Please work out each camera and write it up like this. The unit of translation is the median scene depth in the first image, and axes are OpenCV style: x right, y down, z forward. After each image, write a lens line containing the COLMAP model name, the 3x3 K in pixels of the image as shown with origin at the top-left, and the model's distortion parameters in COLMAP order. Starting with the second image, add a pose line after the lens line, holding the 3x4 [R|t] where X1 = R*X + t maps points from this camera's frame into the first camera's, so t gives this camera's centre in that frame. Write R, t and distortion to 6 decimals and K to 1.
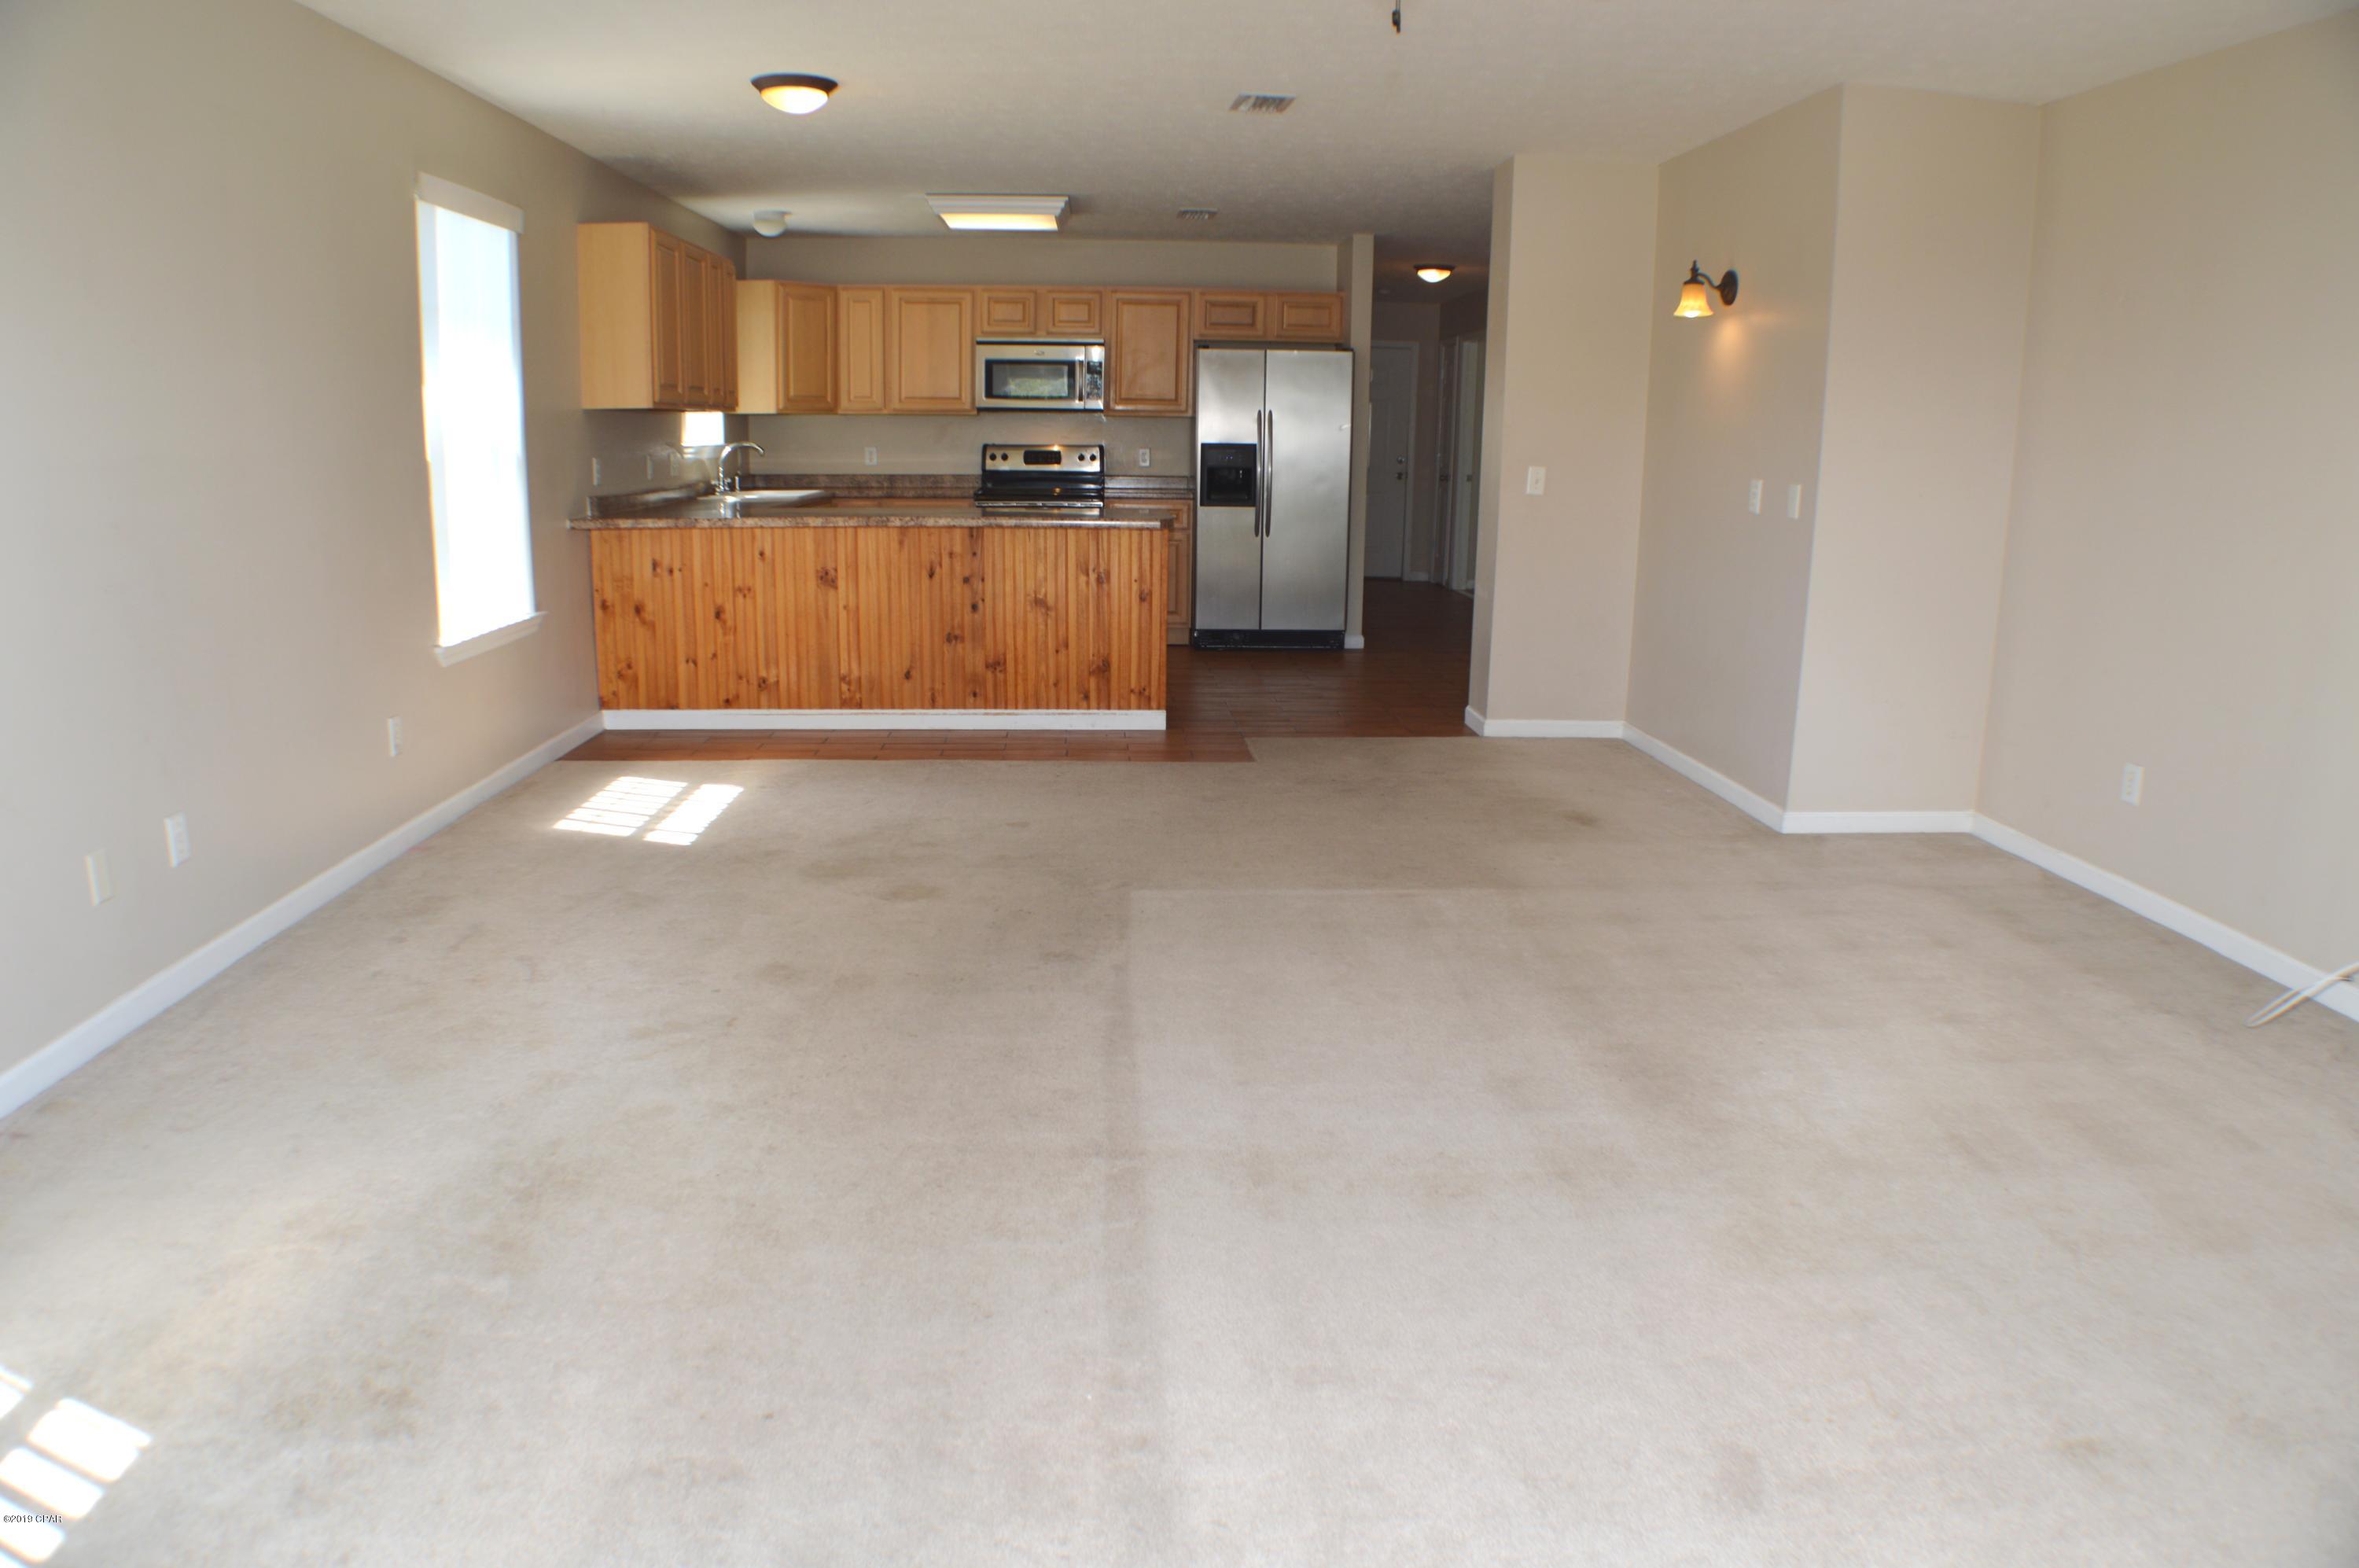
lens RADIAL K [[1526.0, 0, 1179.5], [0, 1526.0, 784.0], [0, 0, 1]] dist [-0.141615, 0.016129]
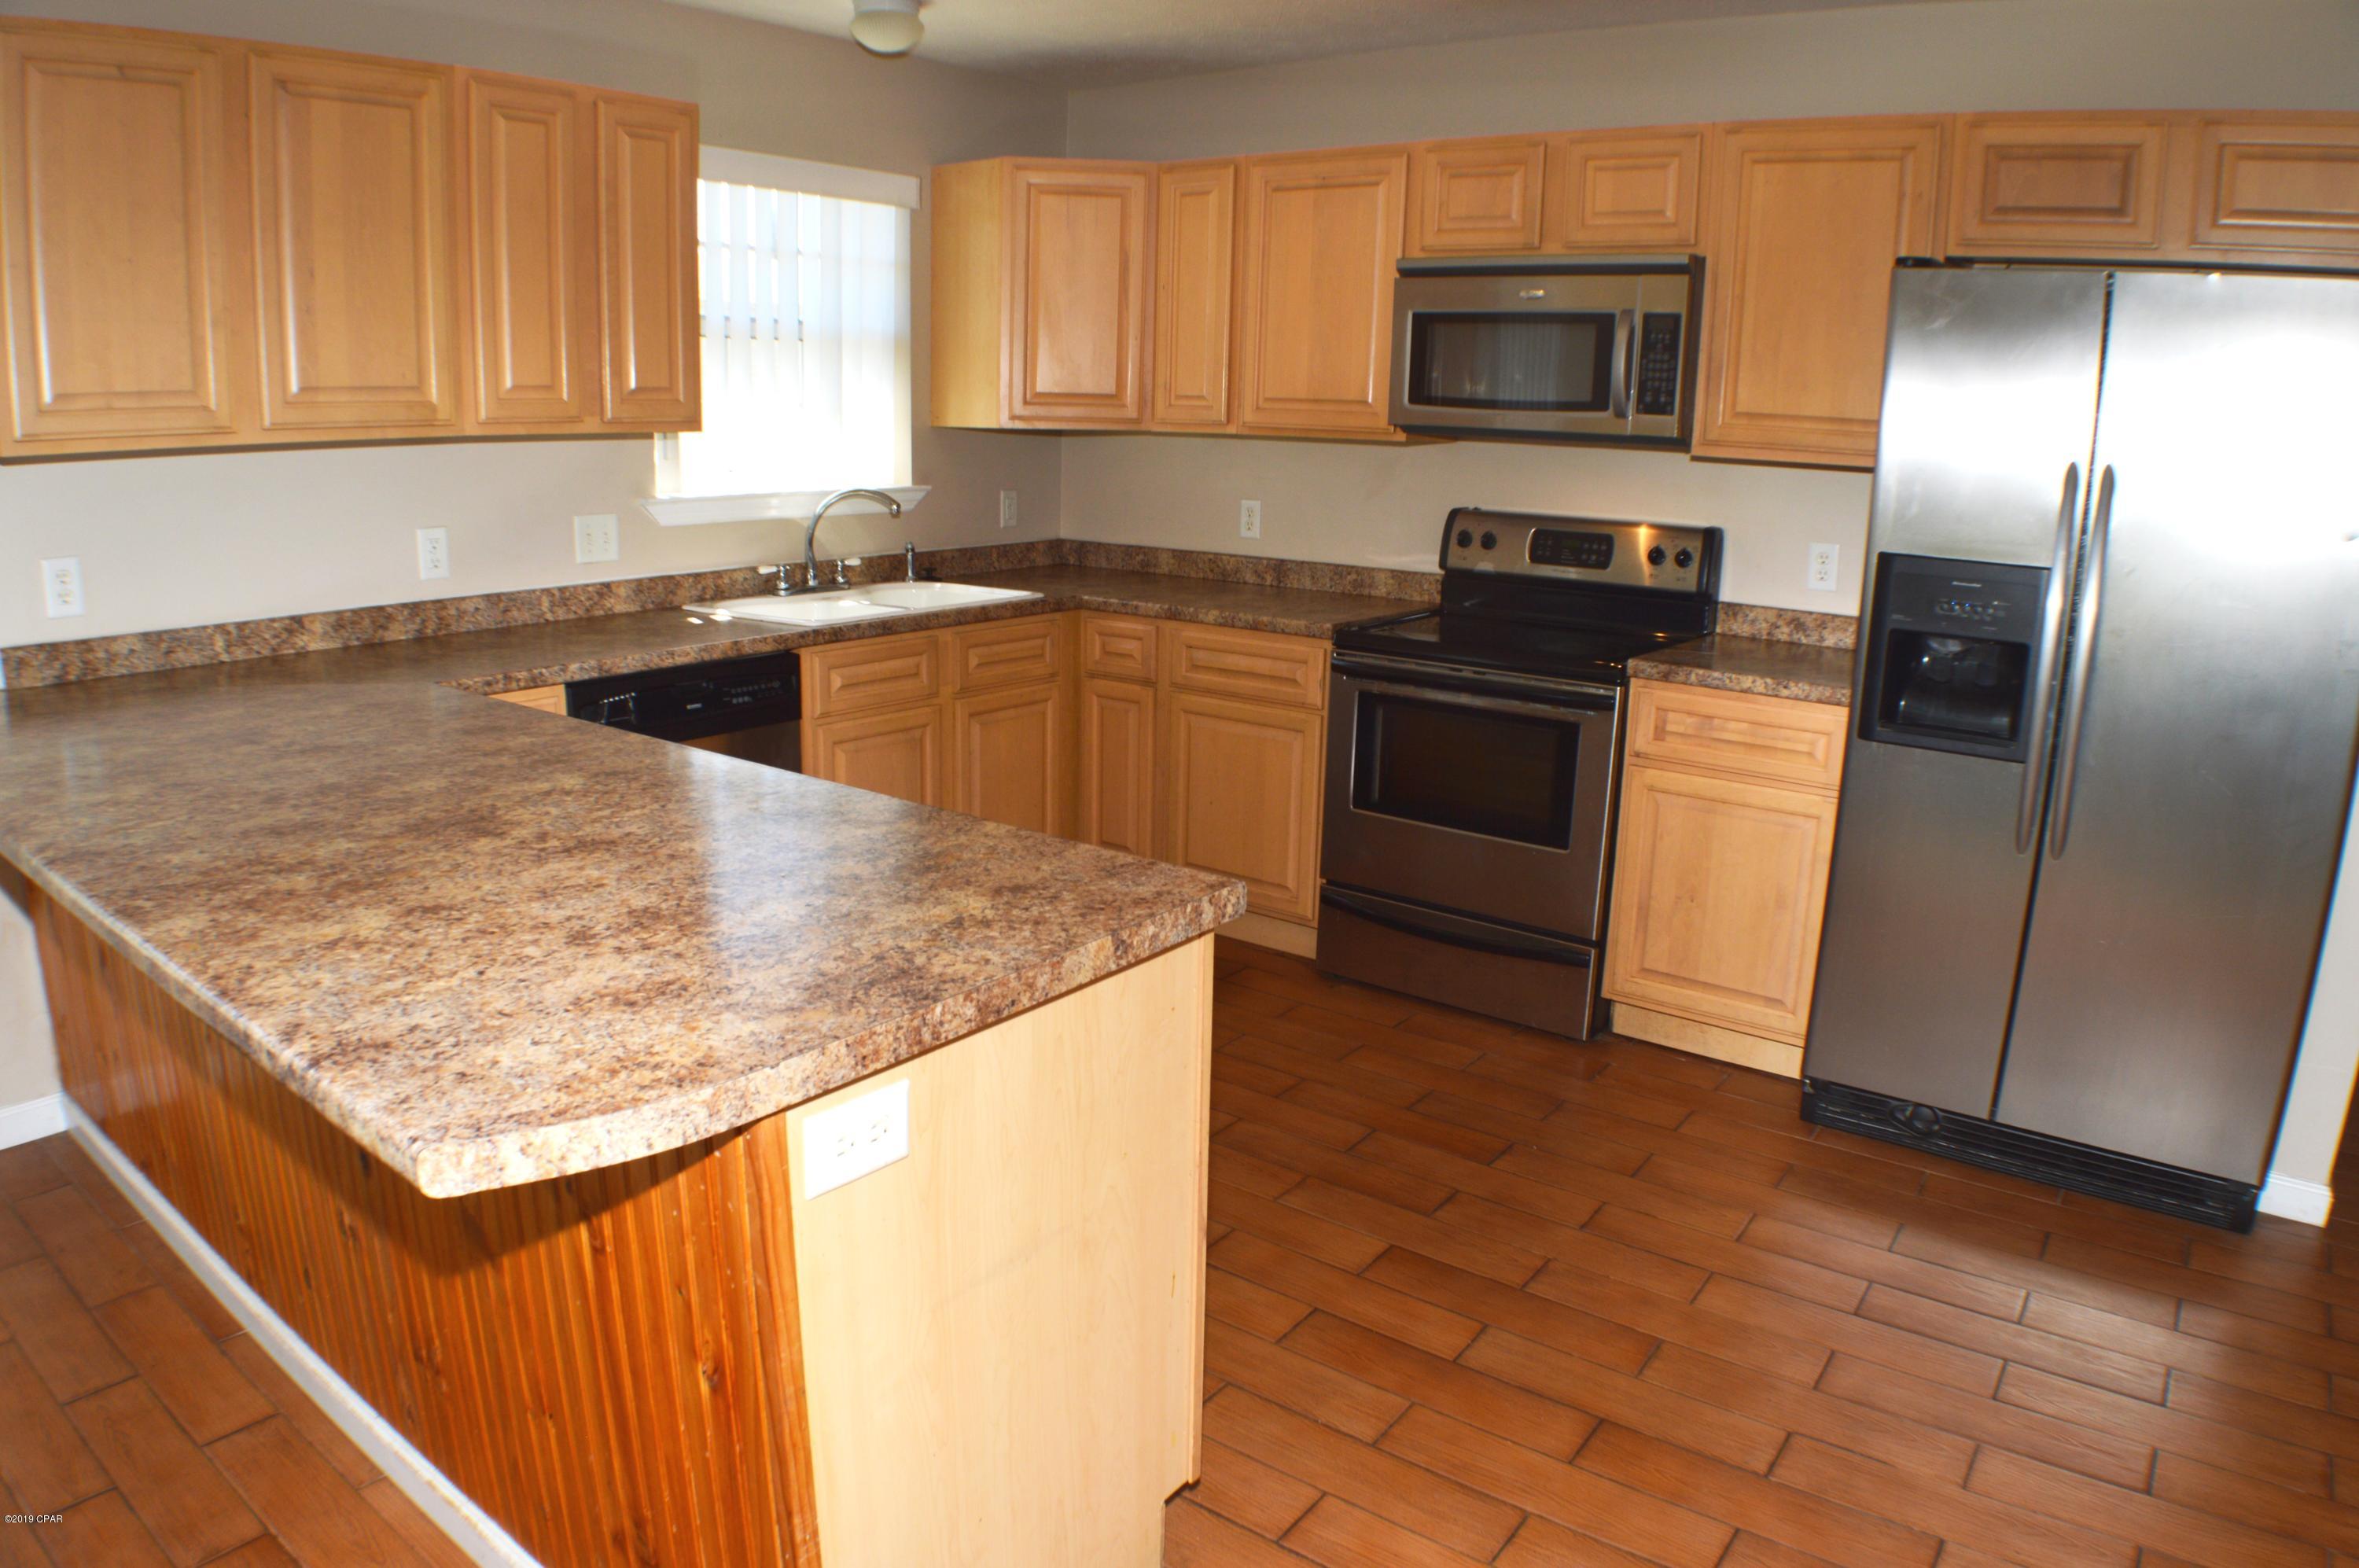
lens RADIAL K [[1526.0, 0, 1179.5], [0, 1526.0, 784.0], [0, 0, 1]] dist [-0.141615, 0.016129]
pose [[0.774967, 0.153709, -0.613026, 0.097493], [-0.159581, 0.986135, 0.045525, -0.159367], [0.611523, 0.062547, 0.788750, 0.632682]]
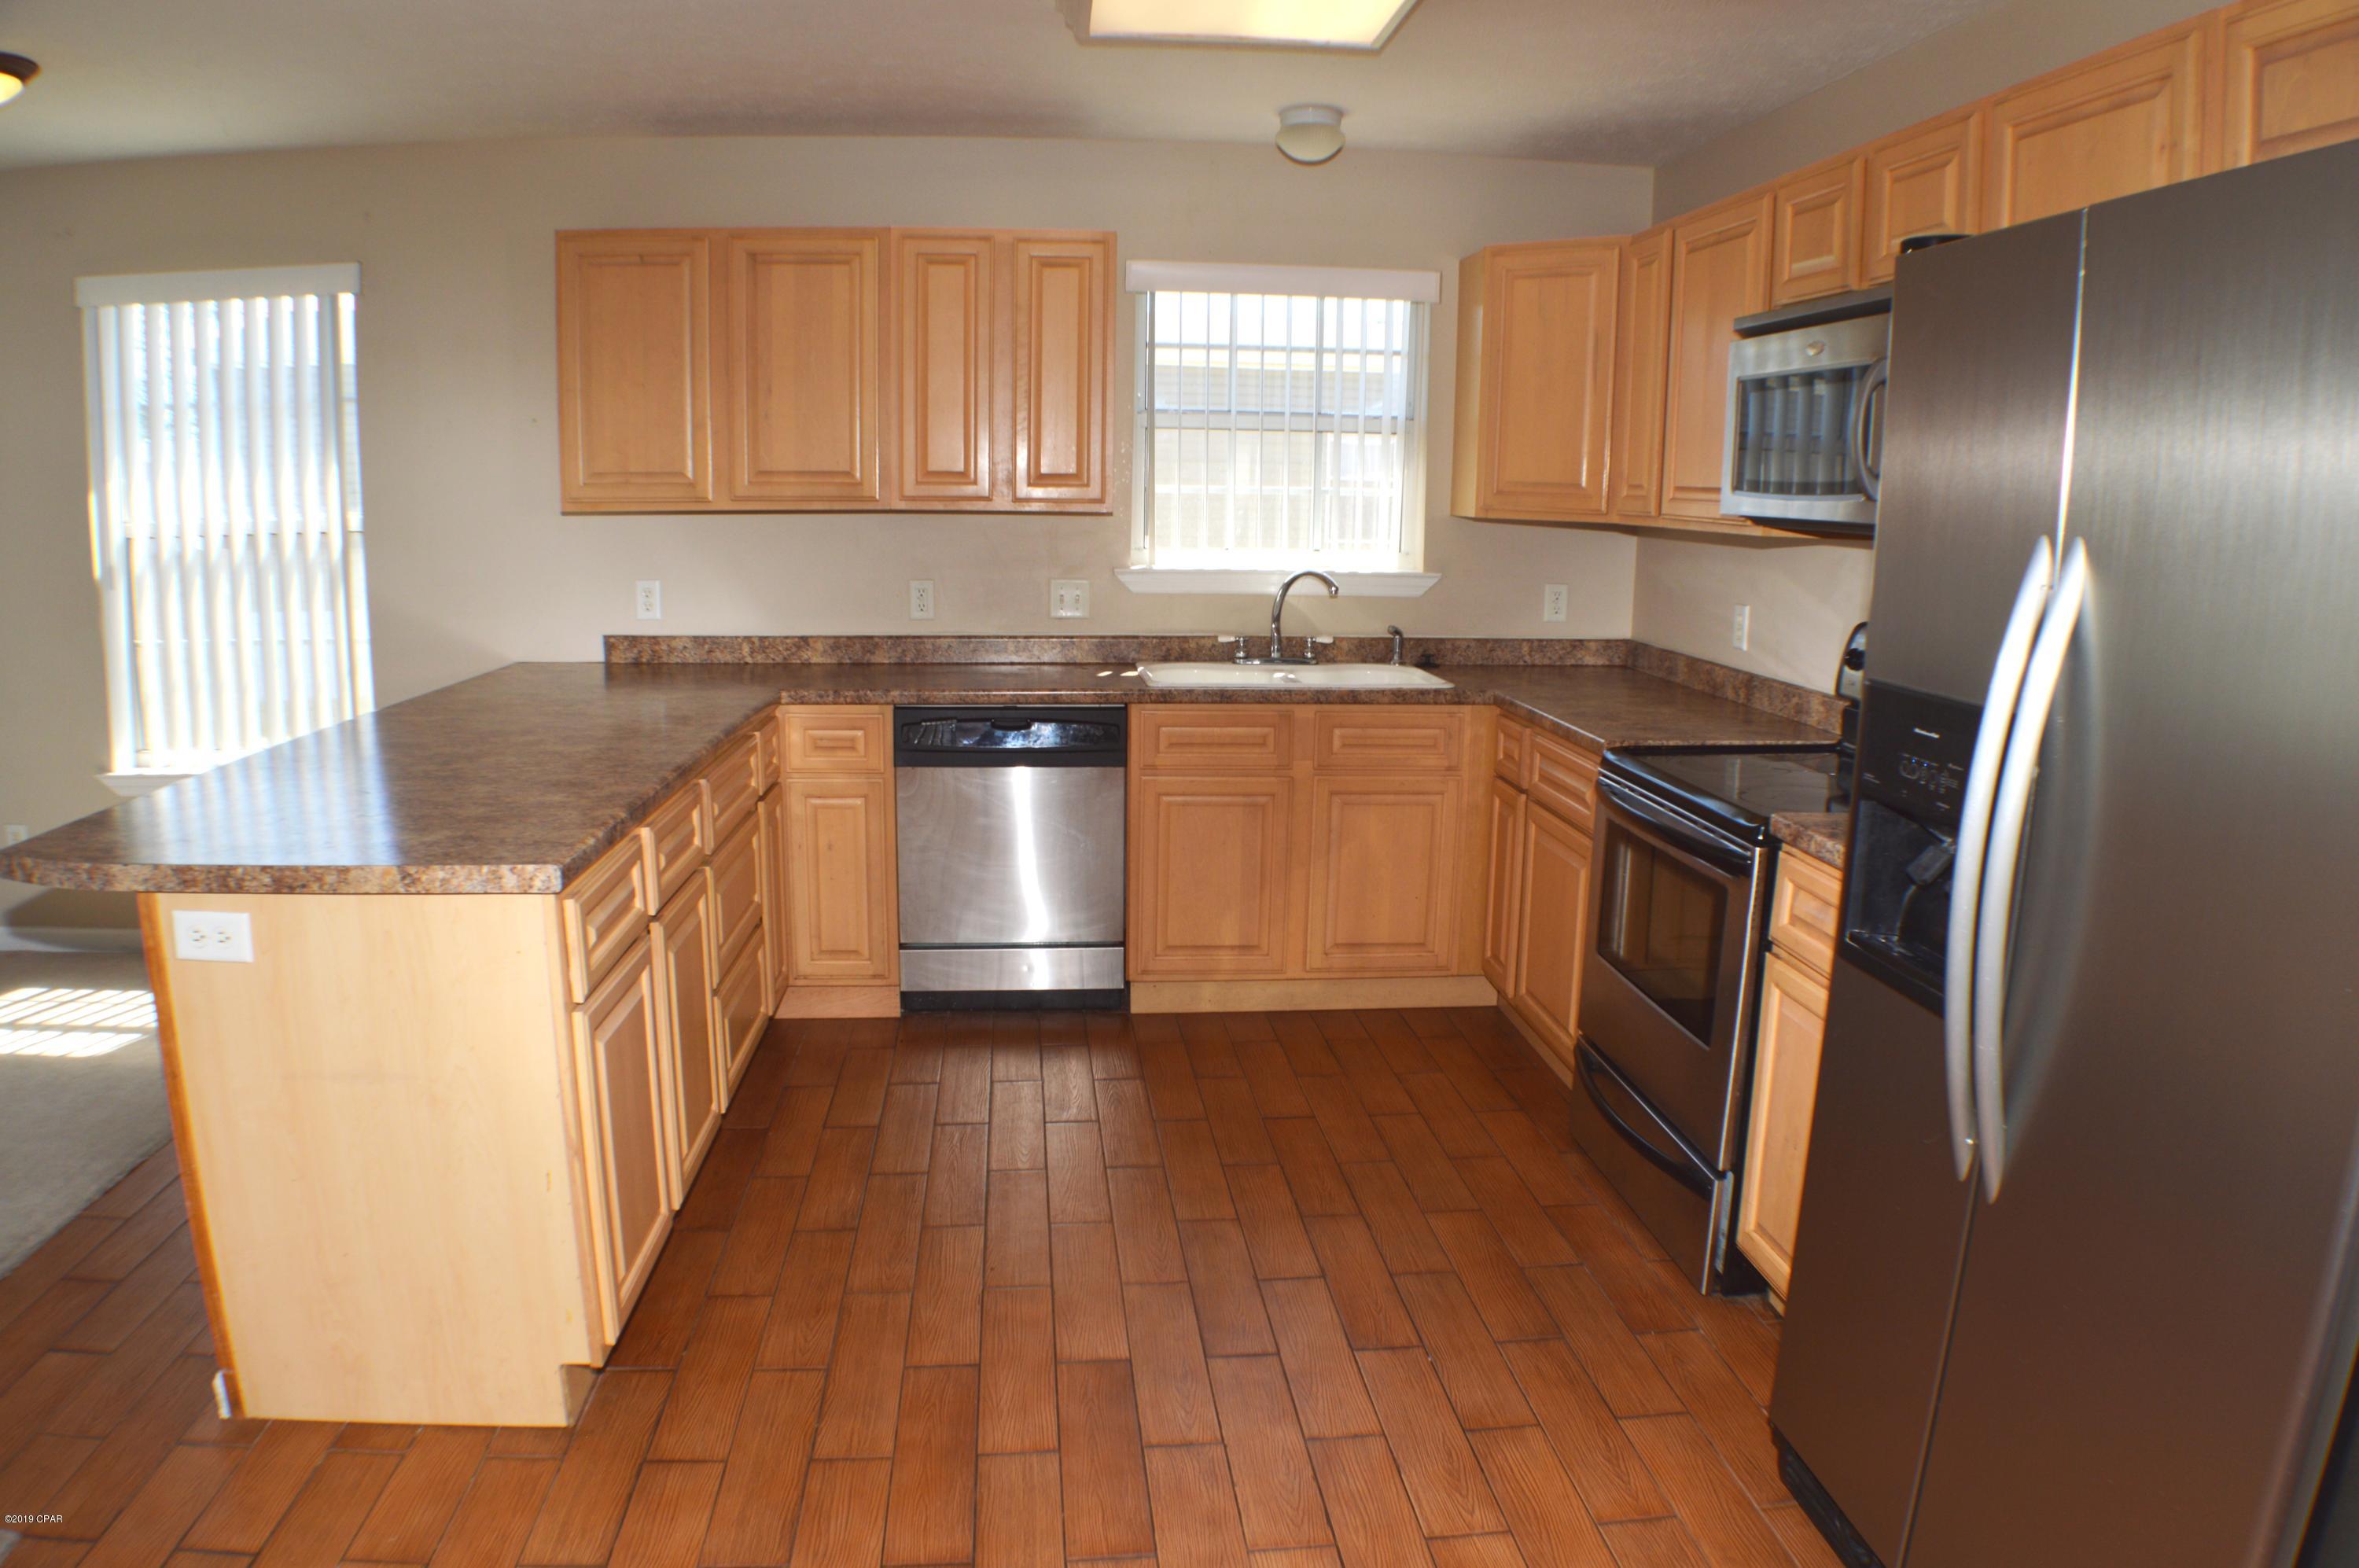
lens RADIAL K [[1526.0, 0, 1179.5], [0, 1526.0, 784.0], [0, 0, 1]] dist [-0.141615, 0.016129]
pose [[0.059390, 0.178300, -0.982182, 0.218360], [-0.249497, 0.955343, 0.158341, -0.212273], [0.966553, 0.235648, 0.101223, 0.853191]]
